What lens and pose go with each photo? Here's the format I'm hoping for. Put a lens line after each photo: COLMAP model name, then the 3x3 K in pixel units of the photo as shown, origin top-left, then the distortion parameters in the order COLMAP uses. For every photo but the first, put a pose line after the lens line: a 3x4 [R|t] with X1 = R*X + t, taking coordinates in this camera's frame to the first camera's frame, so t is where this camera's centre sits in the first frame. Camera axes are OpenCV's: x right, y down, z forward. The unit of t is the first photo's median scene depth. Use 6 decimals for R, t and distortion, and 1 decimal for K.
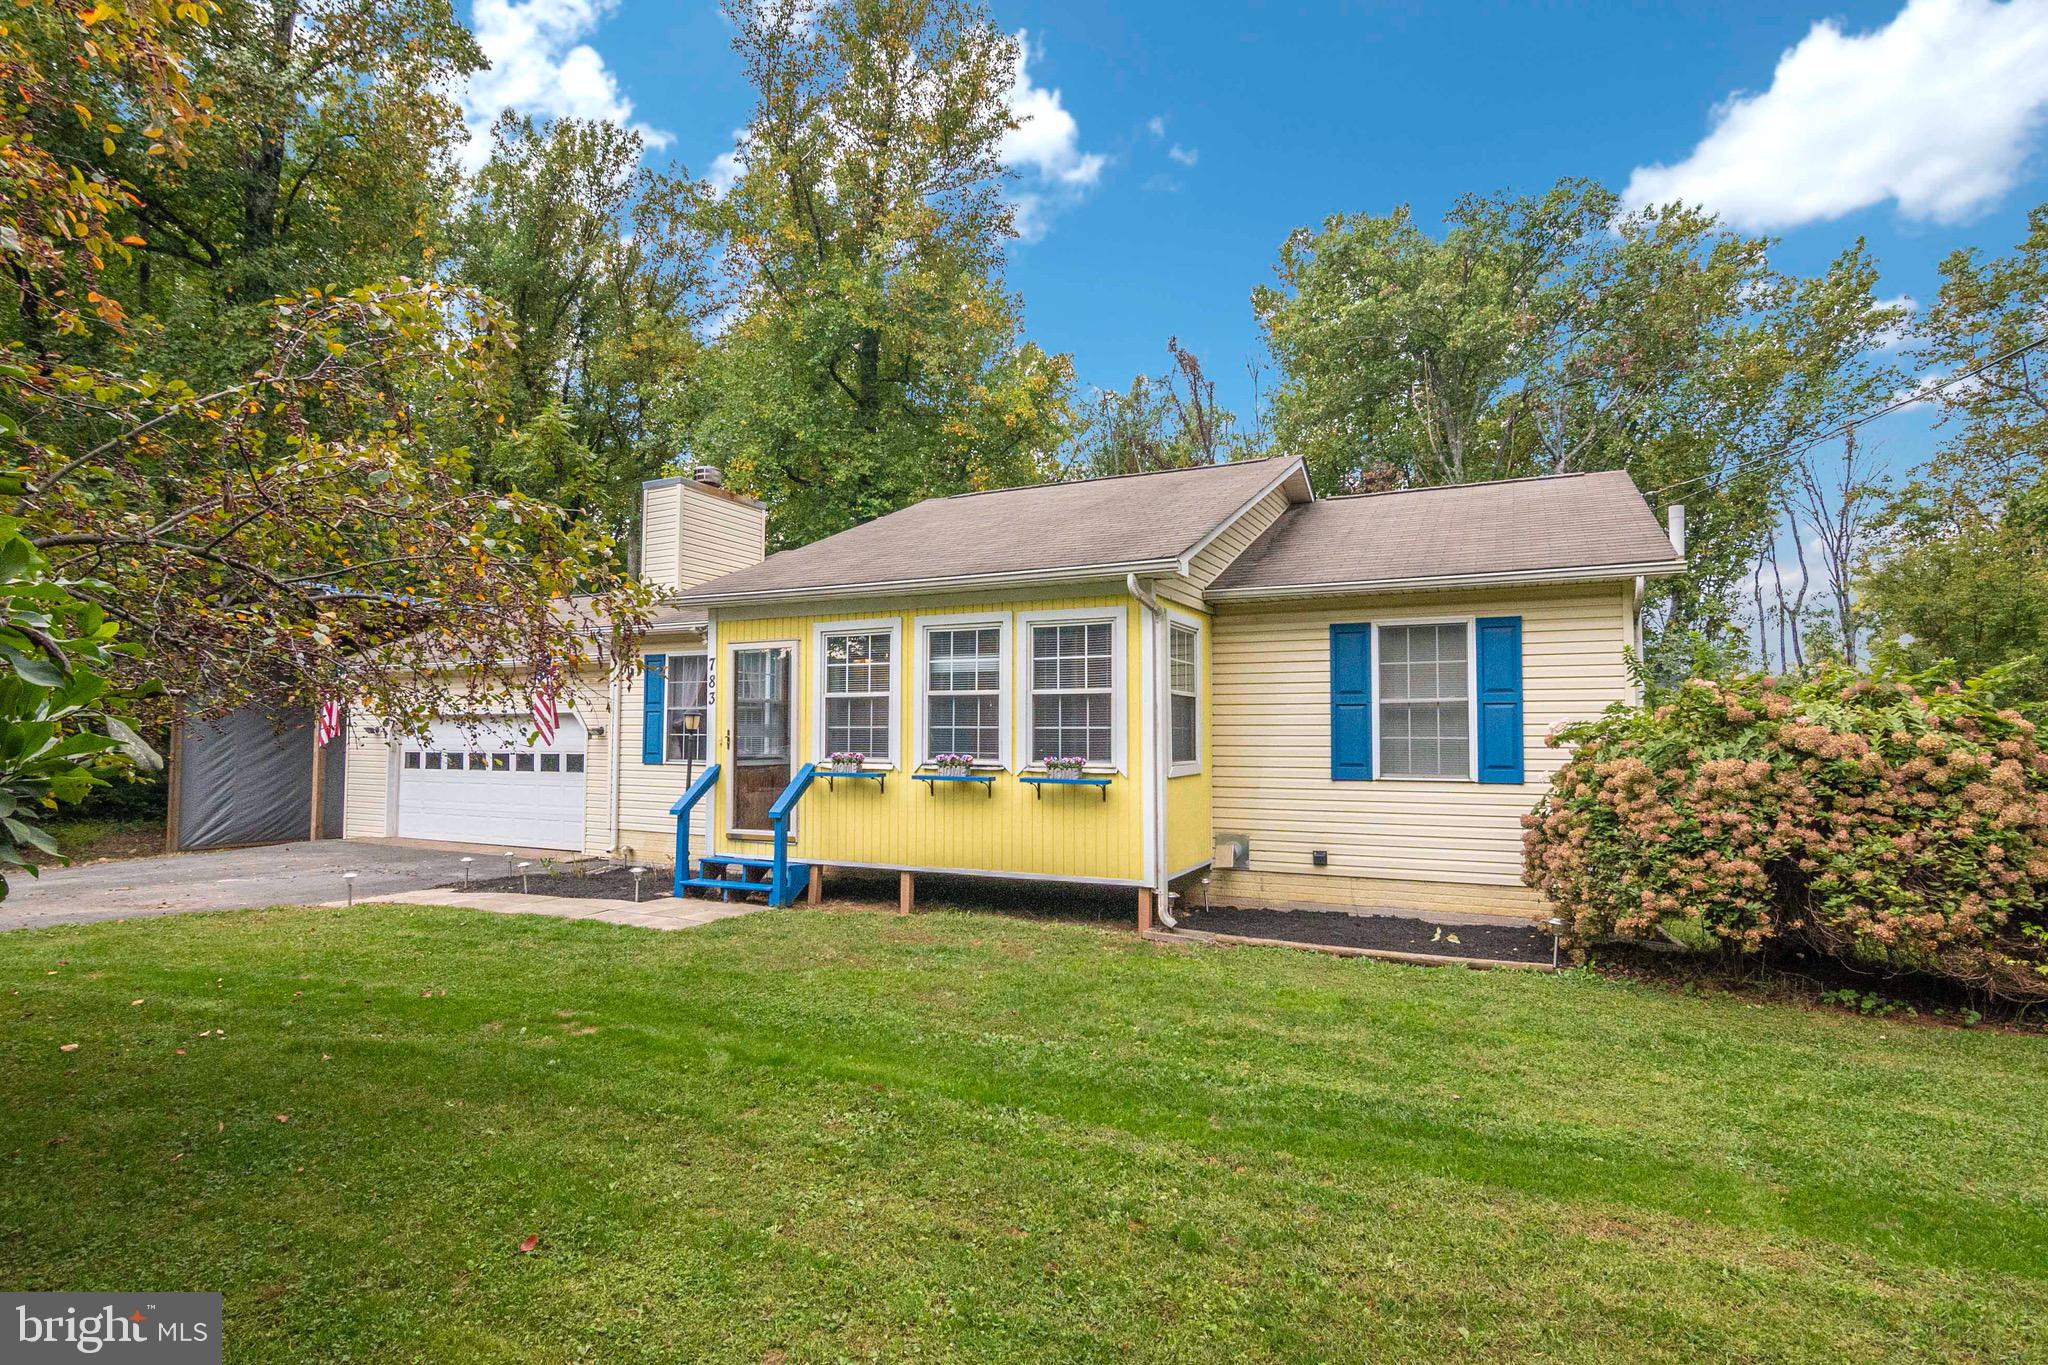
lens RADIAL K [[1016.7, 0, 1022.4], [0, 1016.7, 679.2], [0, 0, 1]] dist [-0.033217, 0.011770]
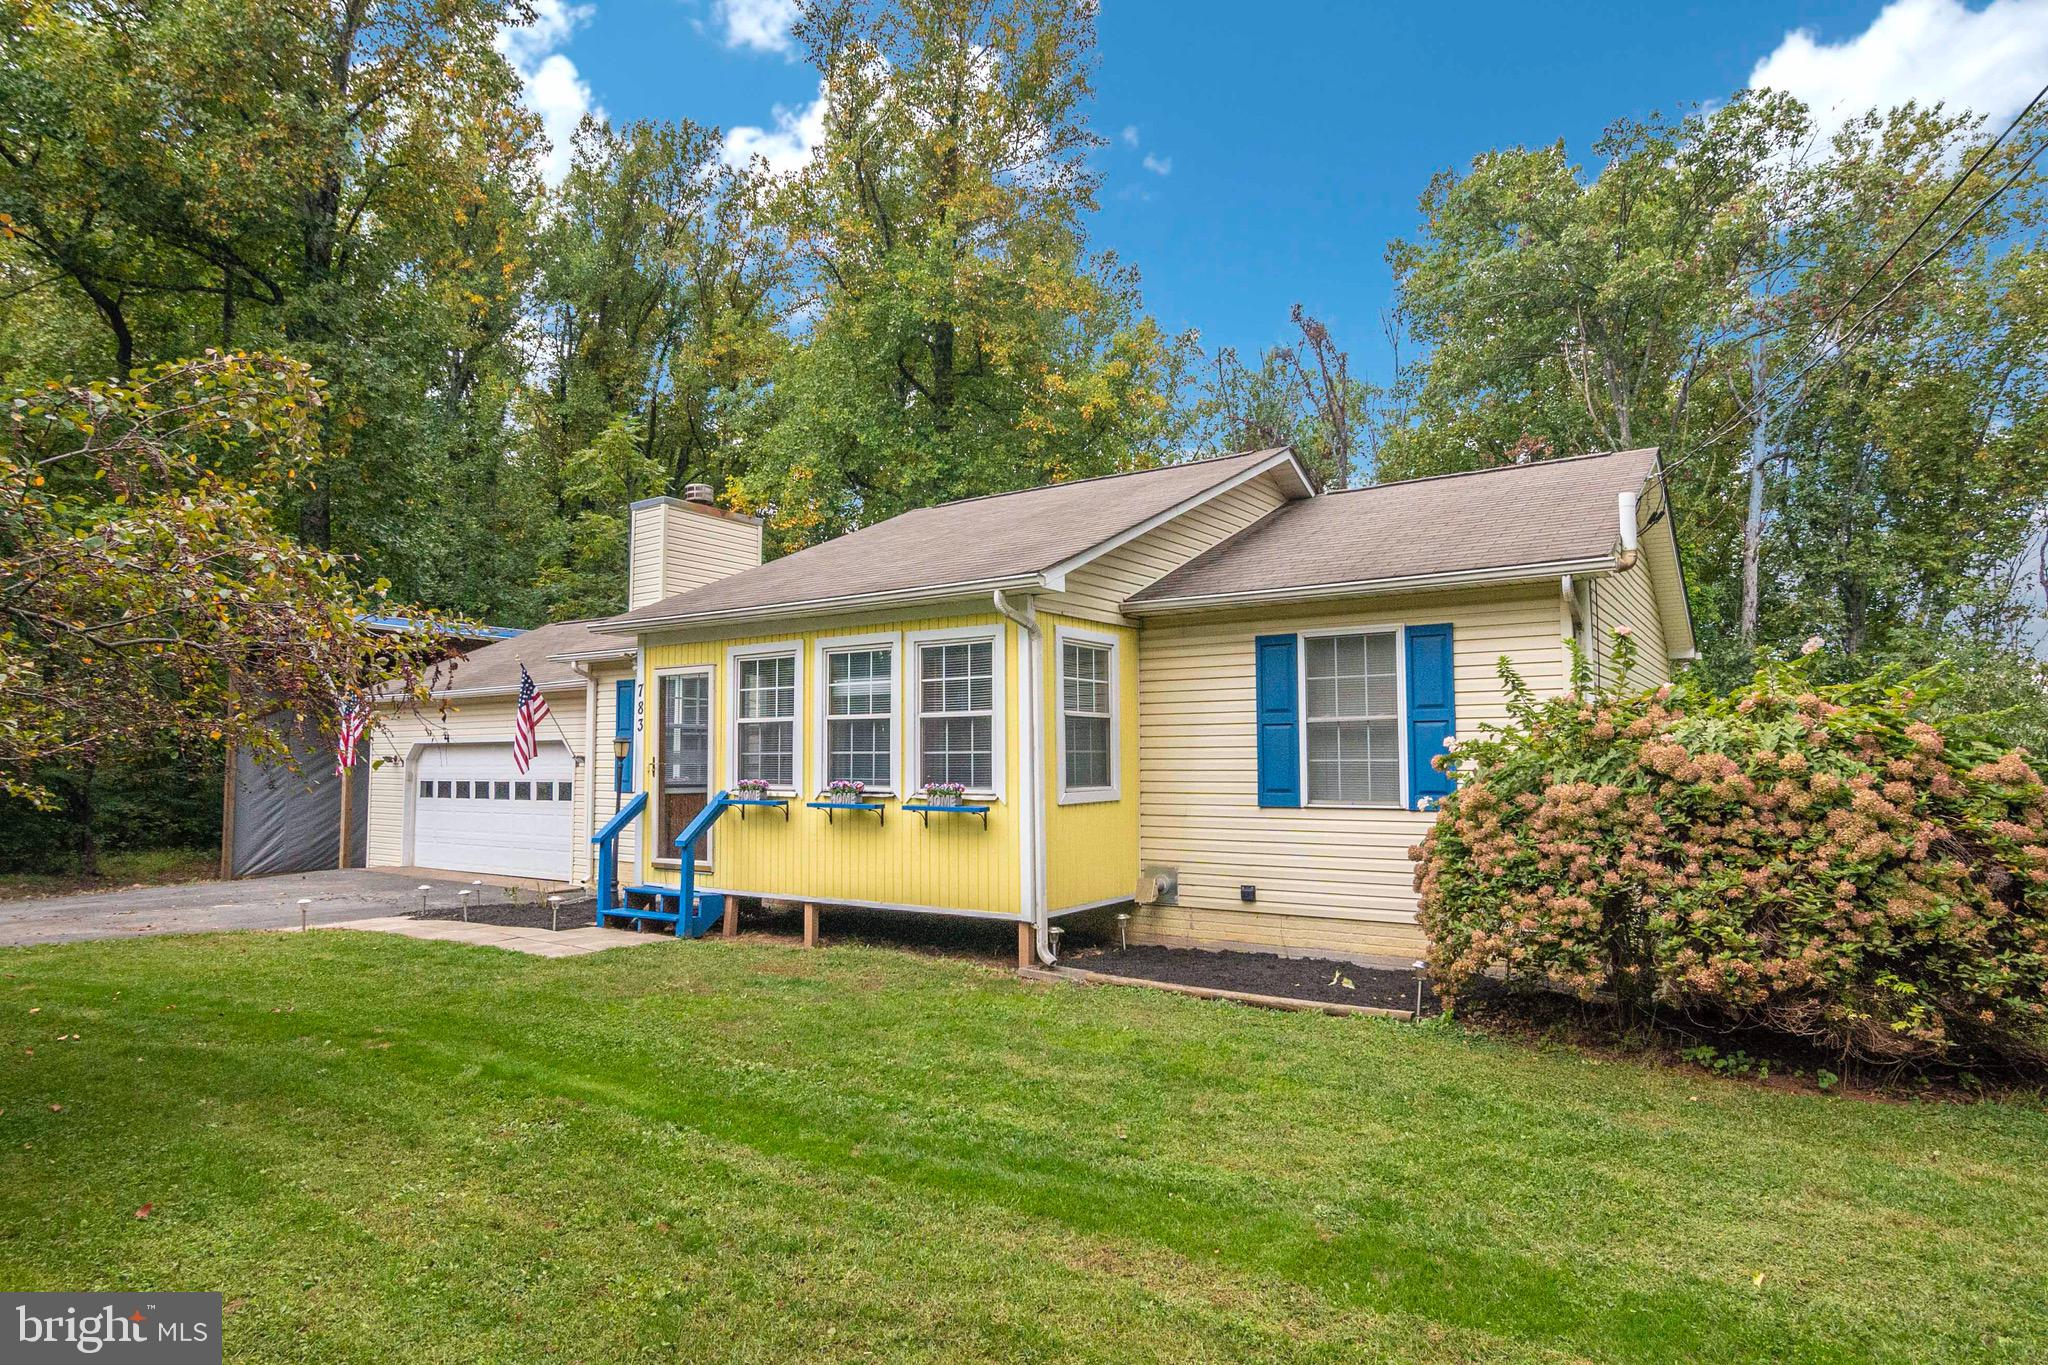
lens RADIAL K [[1145.6, 0, 1020.5], [0, 1145.6, 664.2], [0, 0, 1]] dist [-0.033053, 0.013948]
pose [[0.988974, -0.019611, -0.146787, 0.250993], [0.015598, 0.999474, -0.028434, -0.003188], [0.147267, 0.025831, 0.988759, -0.050568]]
